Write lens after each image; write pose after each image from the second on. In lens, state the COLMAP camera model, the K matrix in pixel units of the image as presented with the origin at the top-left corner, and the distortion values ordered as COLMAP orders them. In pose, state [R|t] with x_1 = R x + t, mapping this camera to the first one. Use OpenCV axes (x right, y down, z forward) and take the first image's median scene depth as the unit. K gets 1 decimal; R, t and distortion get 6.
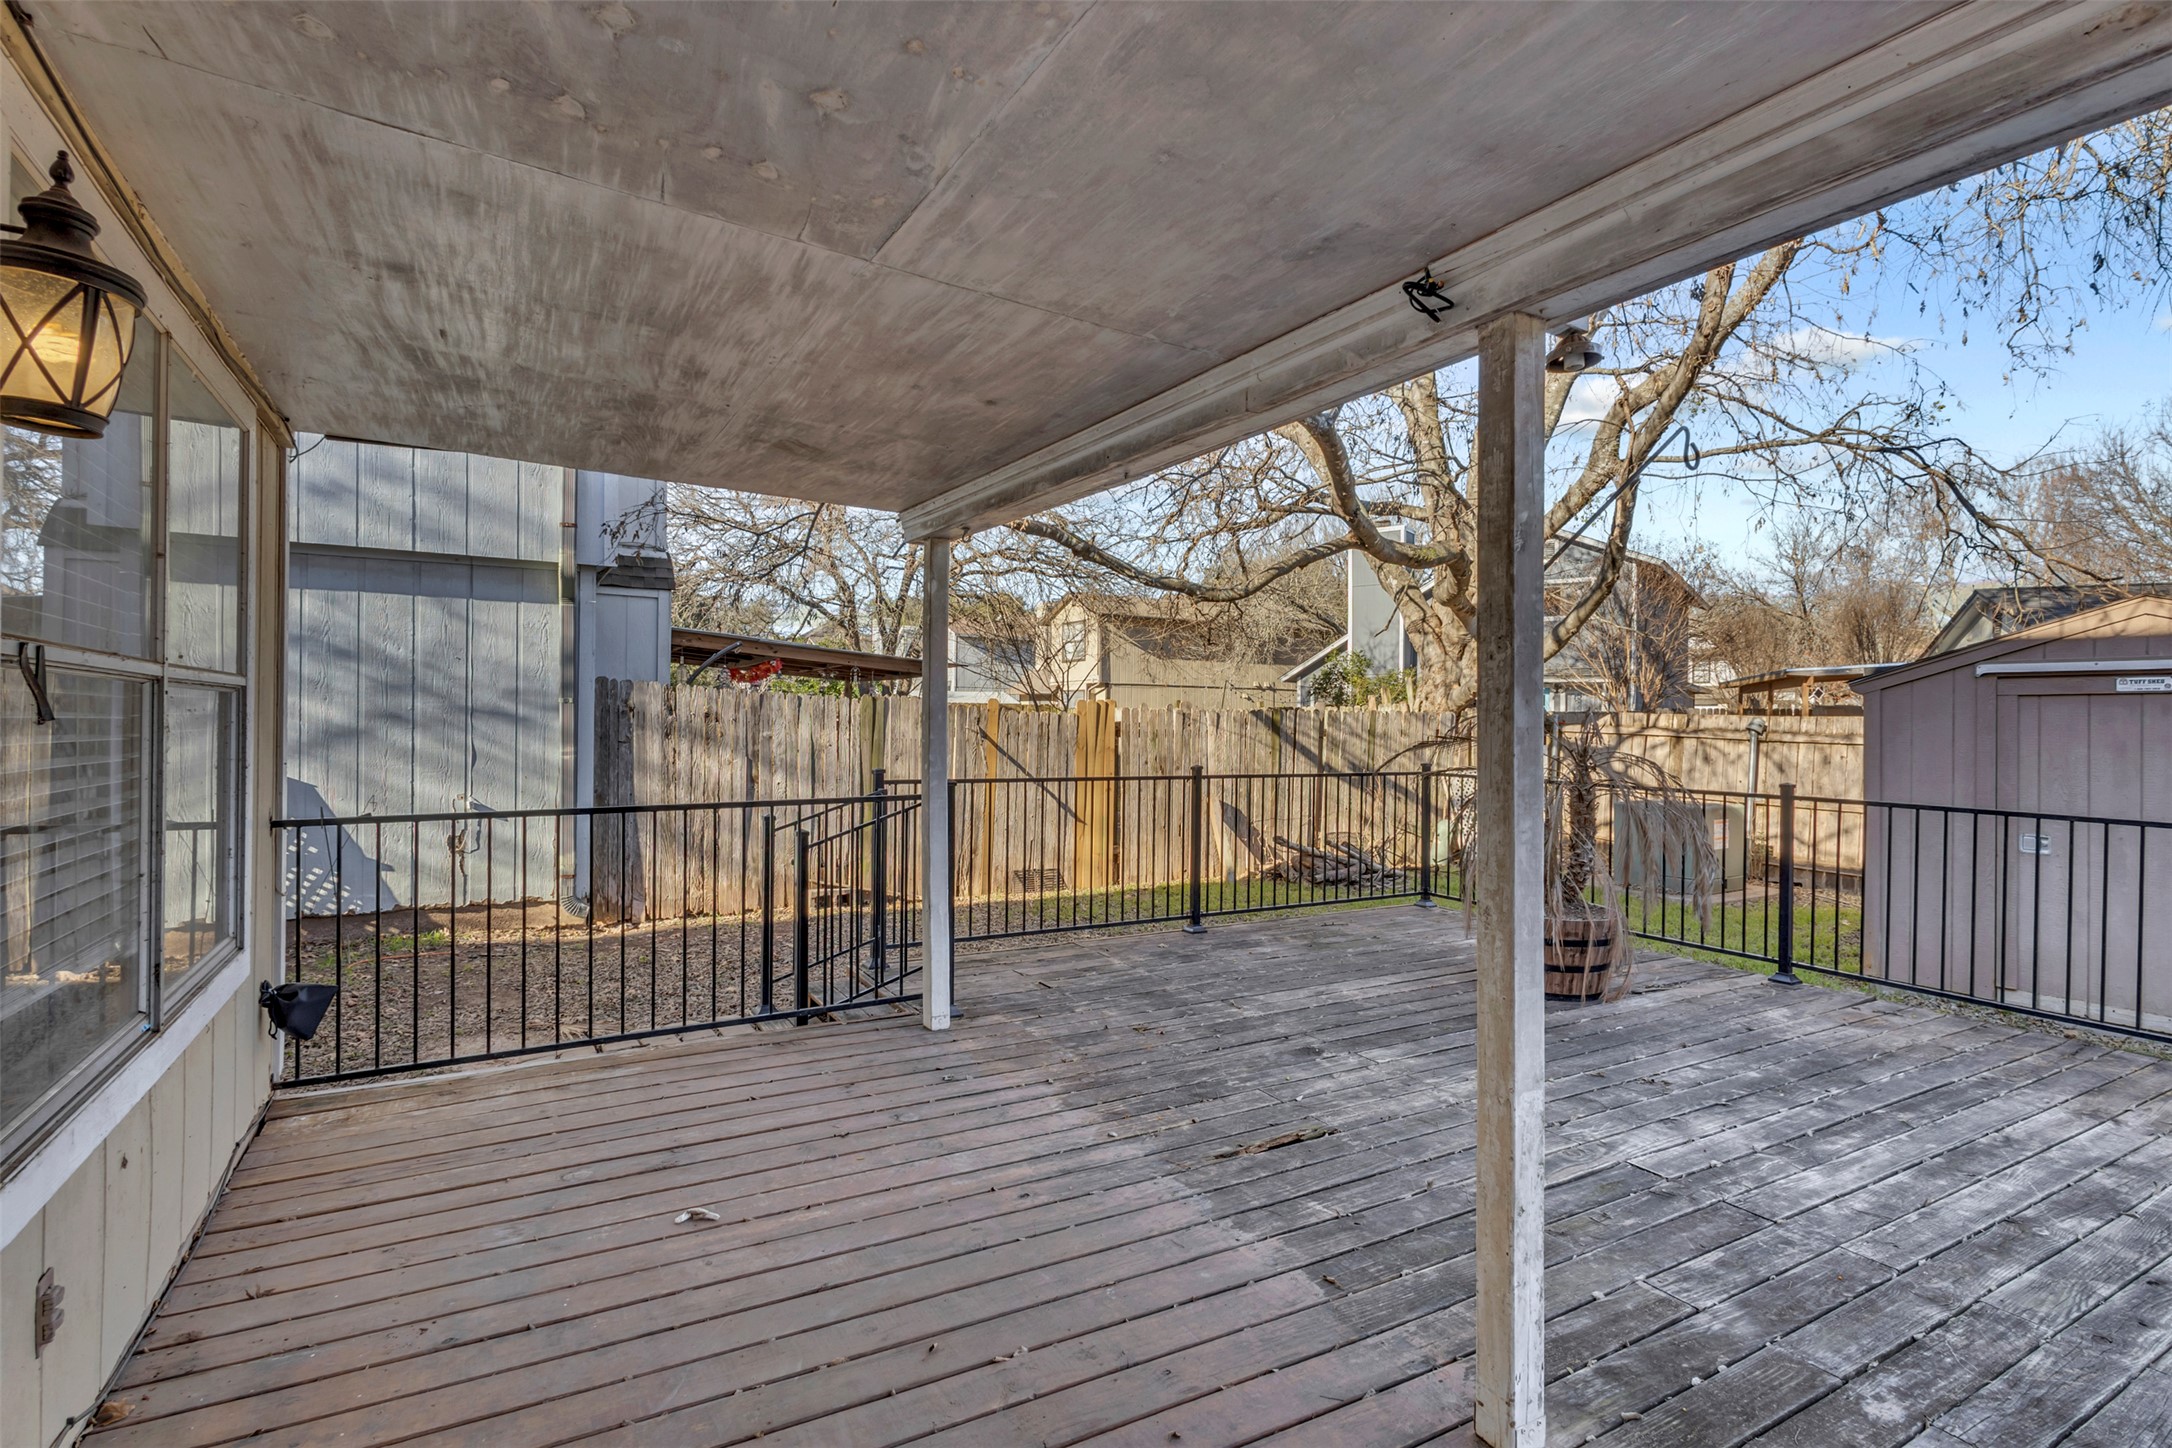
lens RADIAL K [[1020.1, 0, 1080.7], [0, 1020.1, 721.0], [0, 0, 1]] dist [0.003656, -0.002547]
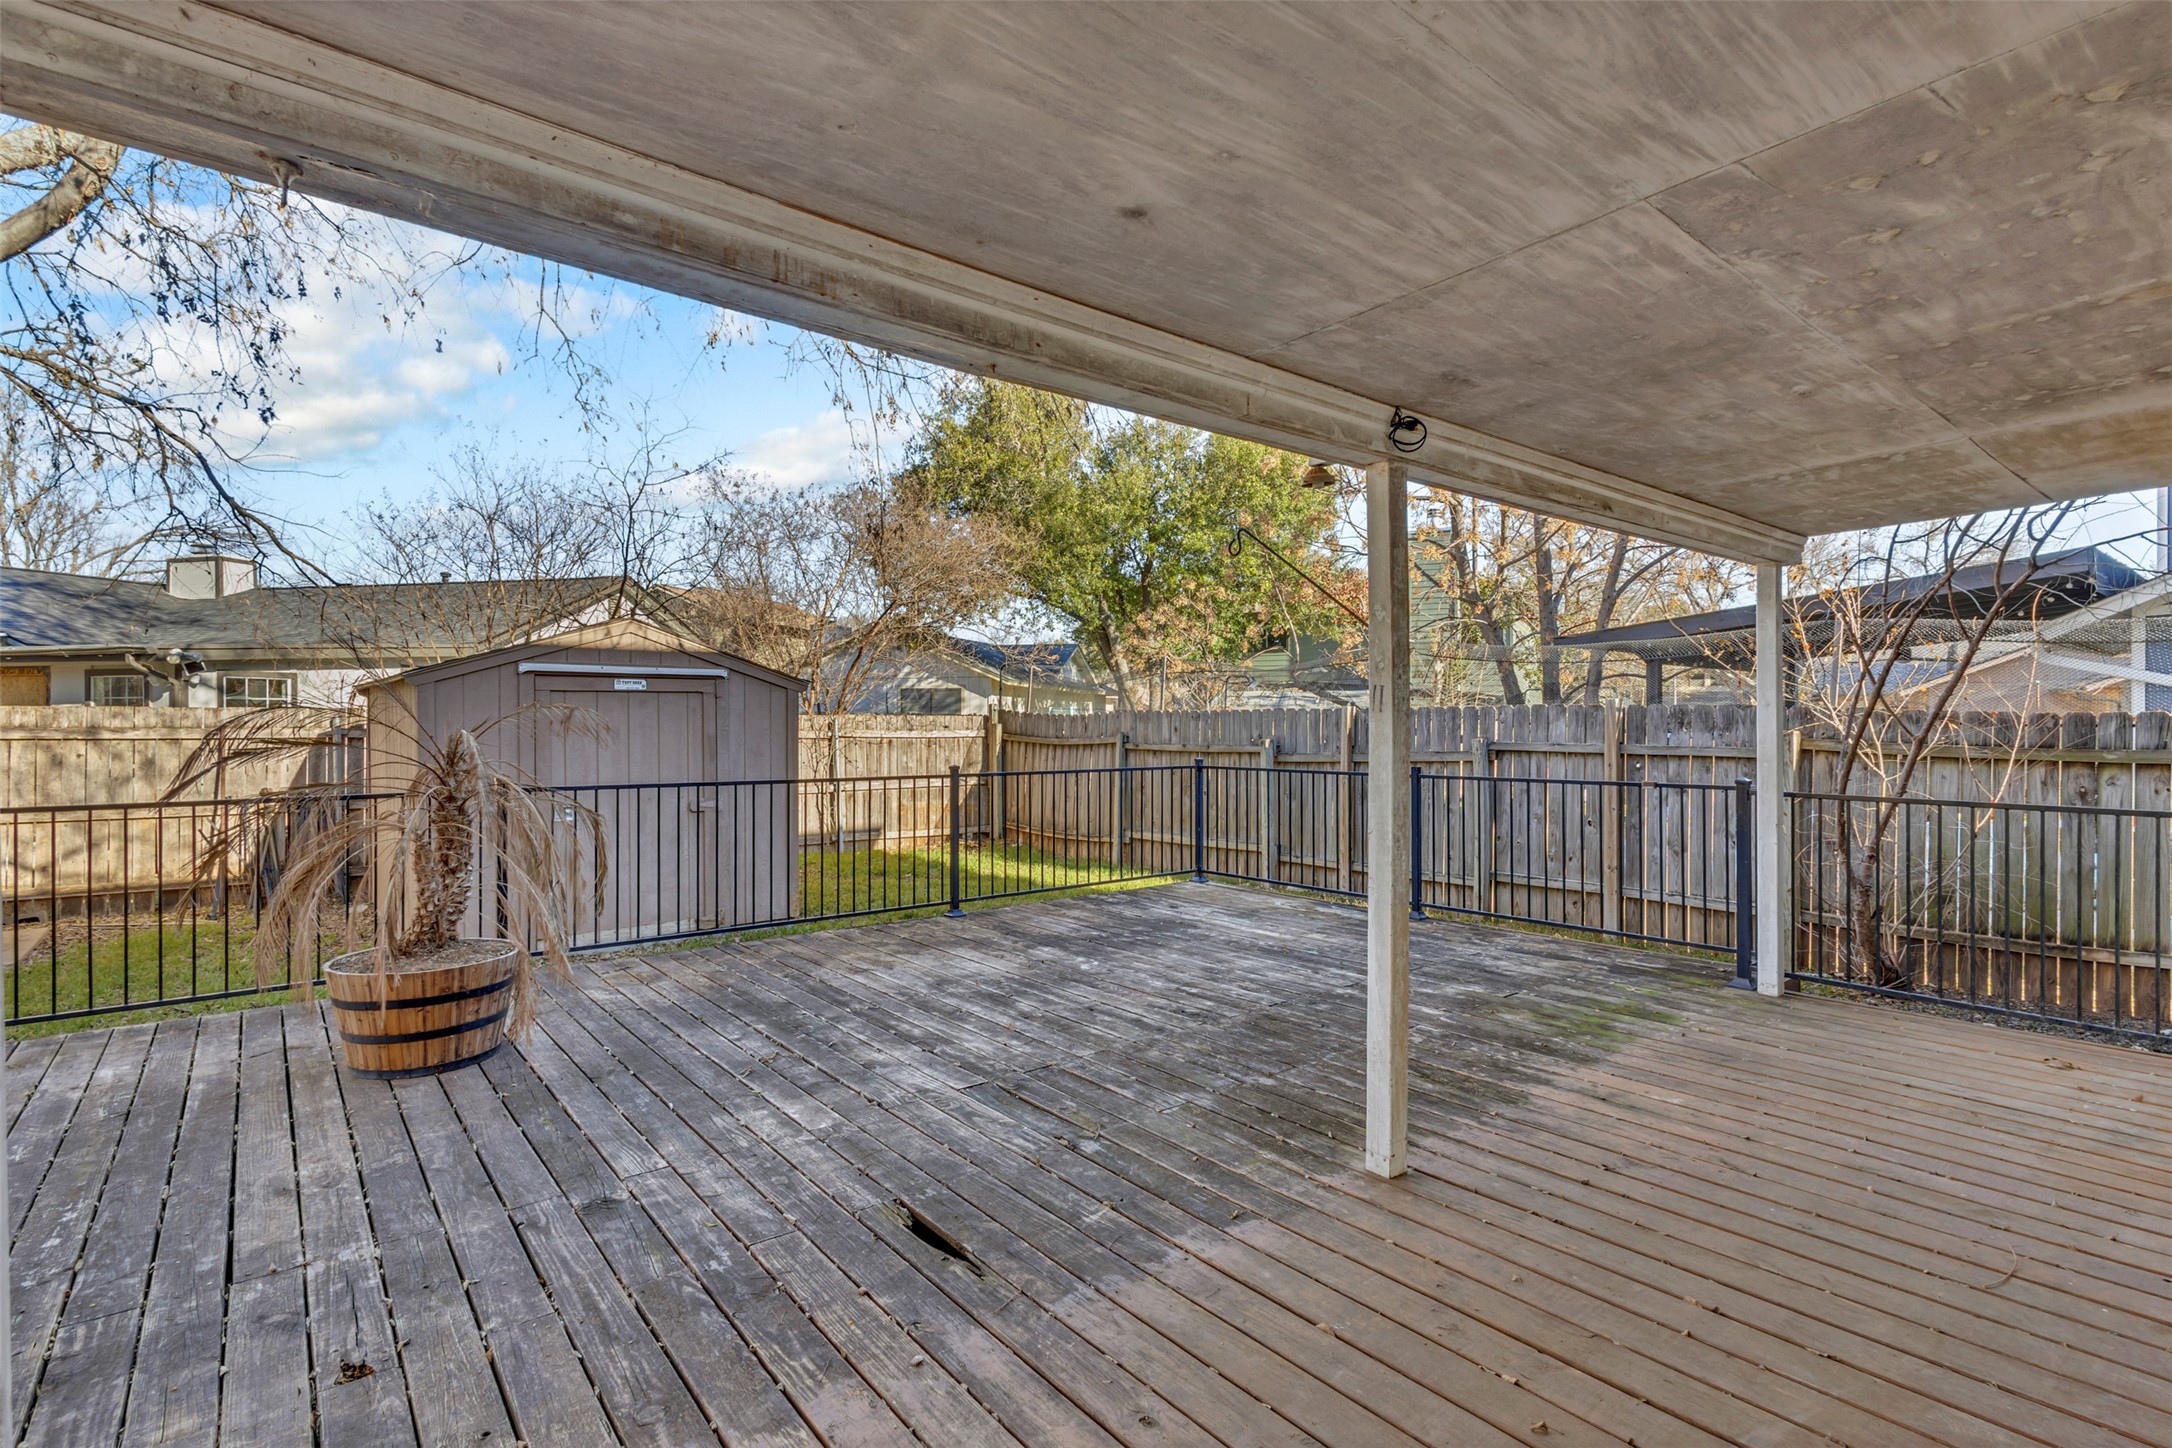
lens RADIAL K [[1020.1, 0, 1084.3], [0, 1020.1, 722.2], [0, 0, 1]] dist [0.003656, -0.002547]
pose [[-0.153636, -0.015351, 0.988008, -0.615087], [0.002484, 0.999870, 0.015922, -0.010096], [-0.988124, 0.004900, -0.153578, 0.985903]]
